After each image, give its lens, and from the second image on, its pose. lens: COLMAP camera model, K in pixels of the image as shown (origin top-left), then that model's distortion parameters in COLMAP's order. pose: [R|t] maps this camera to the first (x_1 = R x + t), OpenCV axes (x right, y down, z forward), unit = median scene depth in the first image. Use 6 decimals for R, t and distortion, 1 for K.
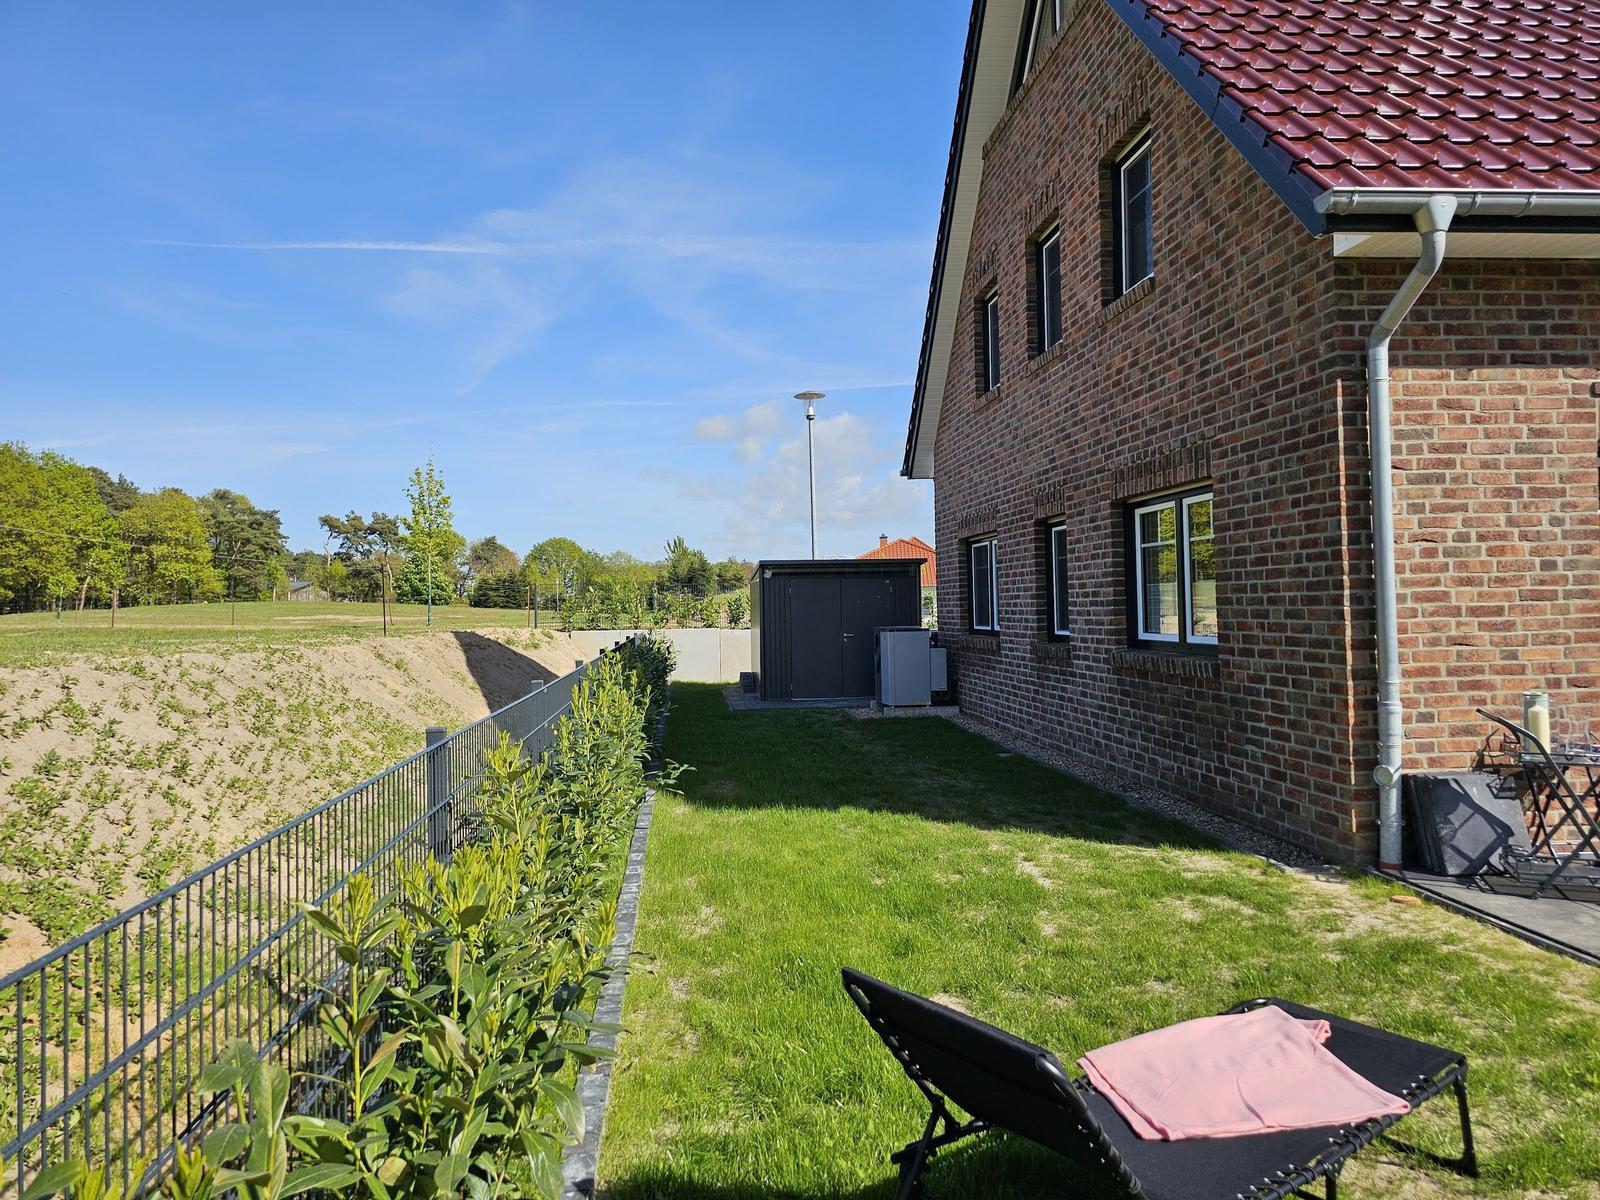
lens RADIAL K [[1075.4, 0, 778.2], [0, 1075.4, 596.0], [0, 0, 1]] dist [0.077323, -0.067148]
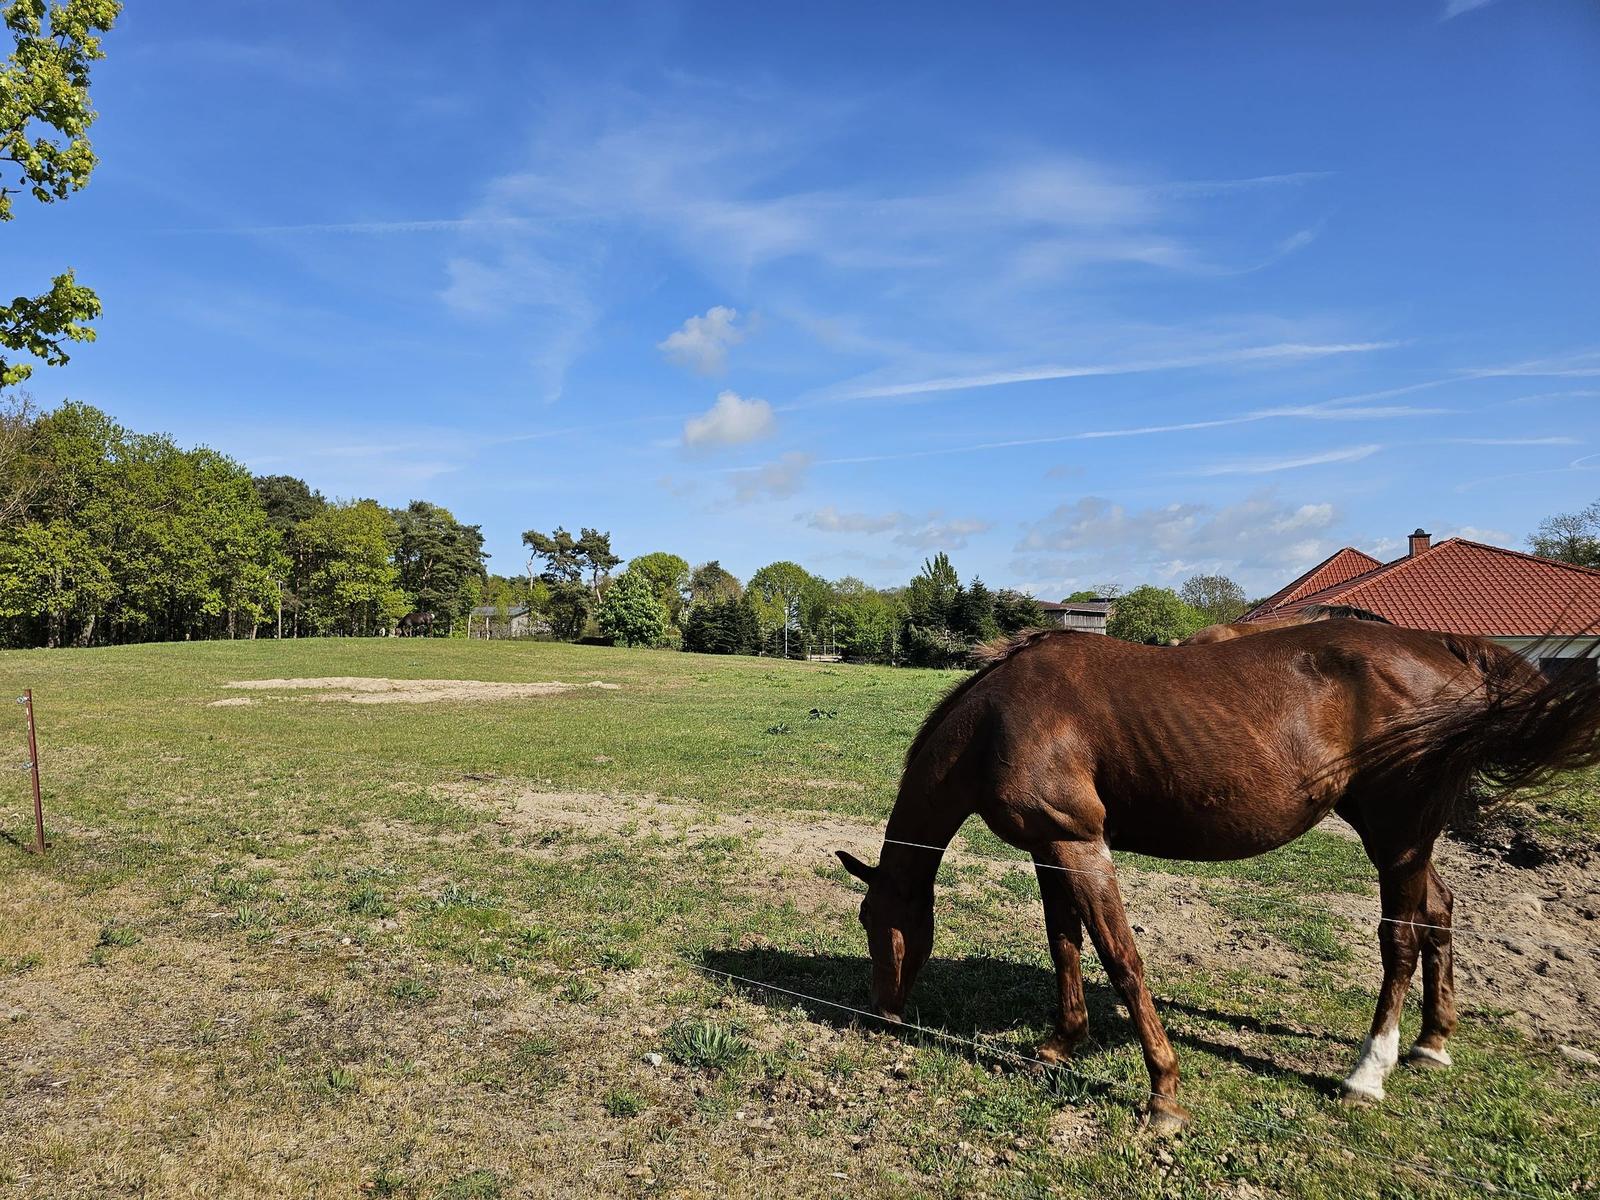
lens RADIAL K [[1075.4, 0, 778.2], [0, 1075.4, 596.0], [0, 0, 1]] dist [0.077323, -0.067148]
pose [[0.979473, 0.012249, -0.201202, -0.047072], [-0.017784, 0.999511, -0.025722, -0.003241], [0.200789, 0.028773, 0.979212, 0.204694]]
